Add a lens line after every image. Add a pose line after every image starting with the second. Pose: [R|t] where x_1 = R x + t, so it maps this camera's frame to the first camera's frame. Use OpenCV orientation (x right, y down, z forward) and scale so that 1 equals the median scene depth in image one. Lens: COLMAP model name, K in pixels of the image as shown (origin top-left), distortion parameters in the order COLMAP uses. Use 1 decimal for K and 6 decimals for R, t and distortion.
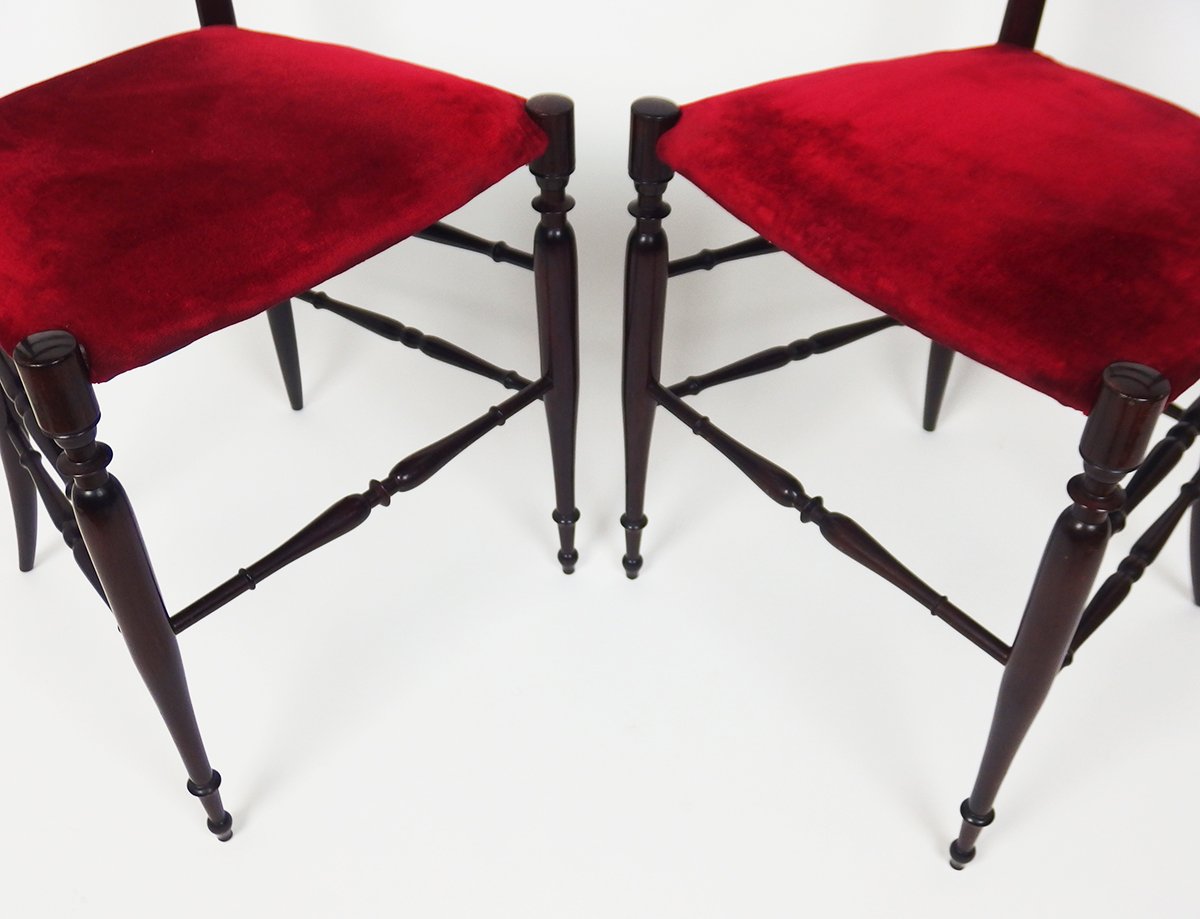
lens RADIAL K [[1309.1, 0, 588.0], [0, 1309.1, 493.6], [0, 0, 1]] dist [-0.053657, 0.000000]
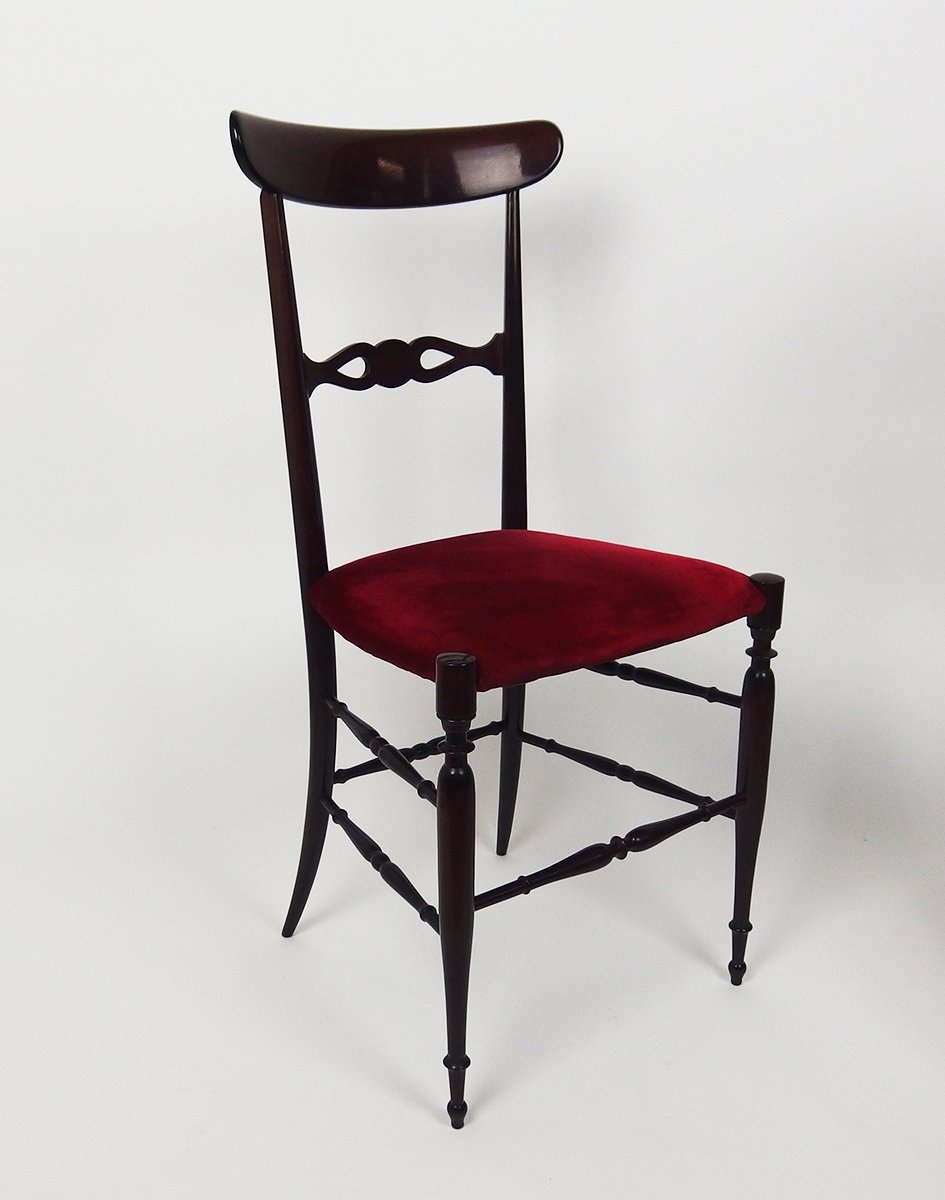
lens RADIAL K [[1374.4, 0, 411.6], [0, 1374.4, 617.7], [0, 0, 1]] dist [-0.076506, 0.000000]
pose [[0.983145, 0.064321, -0.171141, -0.145514], [-0.129156, 0.906875, -0.401118, 0.371103], [0.129403, 0.416461, 0.899897, -0.359659]]
